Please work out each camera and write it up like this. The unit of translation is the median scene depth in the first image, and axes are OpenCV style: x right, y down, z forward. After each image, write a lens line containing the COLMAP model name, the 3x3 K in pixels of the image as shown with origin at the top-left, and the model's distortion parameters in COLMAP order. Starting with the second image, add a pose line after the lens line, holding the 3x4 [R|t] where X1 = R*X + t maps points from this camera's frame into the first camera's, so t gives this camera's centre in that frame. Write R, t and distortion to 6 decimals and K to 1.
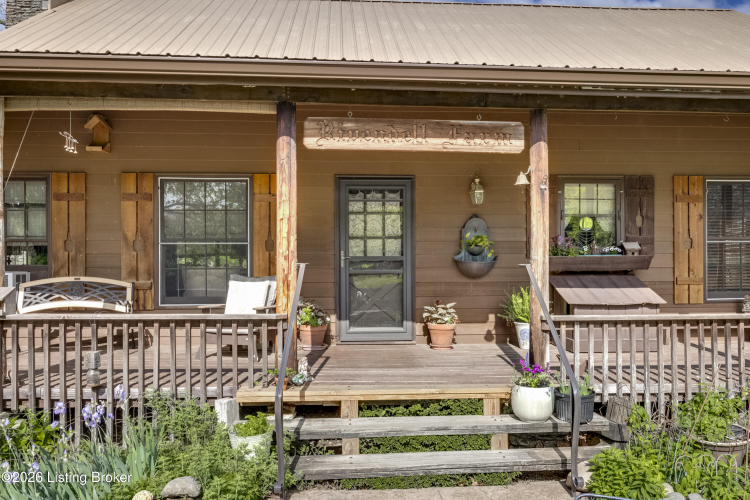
lens RADIAL K [[595.2, 0, 375.0], [0, 595.2, 264.1], [0, 0, 1]] dist [0.003488, 0.000948]
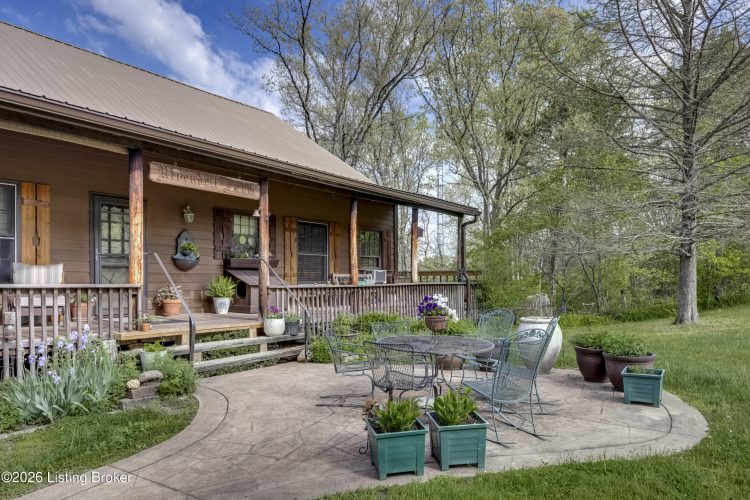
lens RADIAL K [[543.2, 0, 375.0], [0, 543.2, 250.0], [0, 0, 1]] dist [0.001613, 0.000130]
pose [[0.641250, 0.049250, 0.765750, -0.815801], [-0.001907, 0.998037, -0.062593, 0.078746], [-0.767330, 0.038678, 0.640085, -0.373527]]
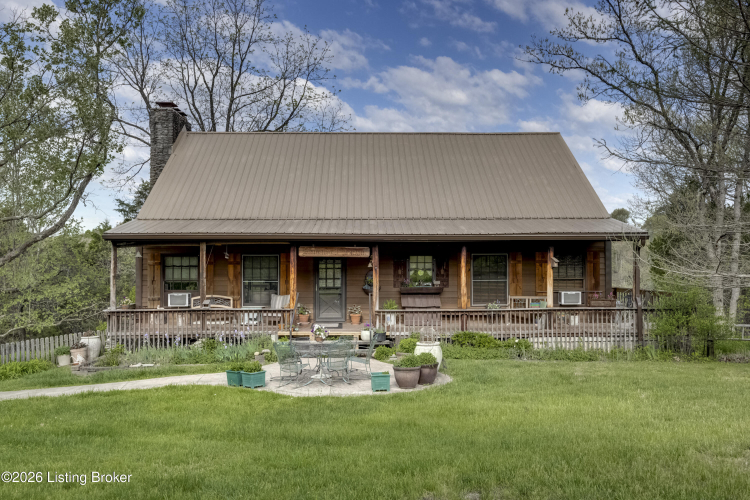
lens RADIAL K [[839.4, 0, 375.0], [0, 839.4, 250.0], [0, 0, 1]] dist [0.003932, -0.002479]
pose [[0.998378, 0.001403, -0.056922, 0.516510], [-0.001870, 0.999965, -0.008155, -0.184697], [0.056908, 0.008249, 0.998345, -3.281528]]
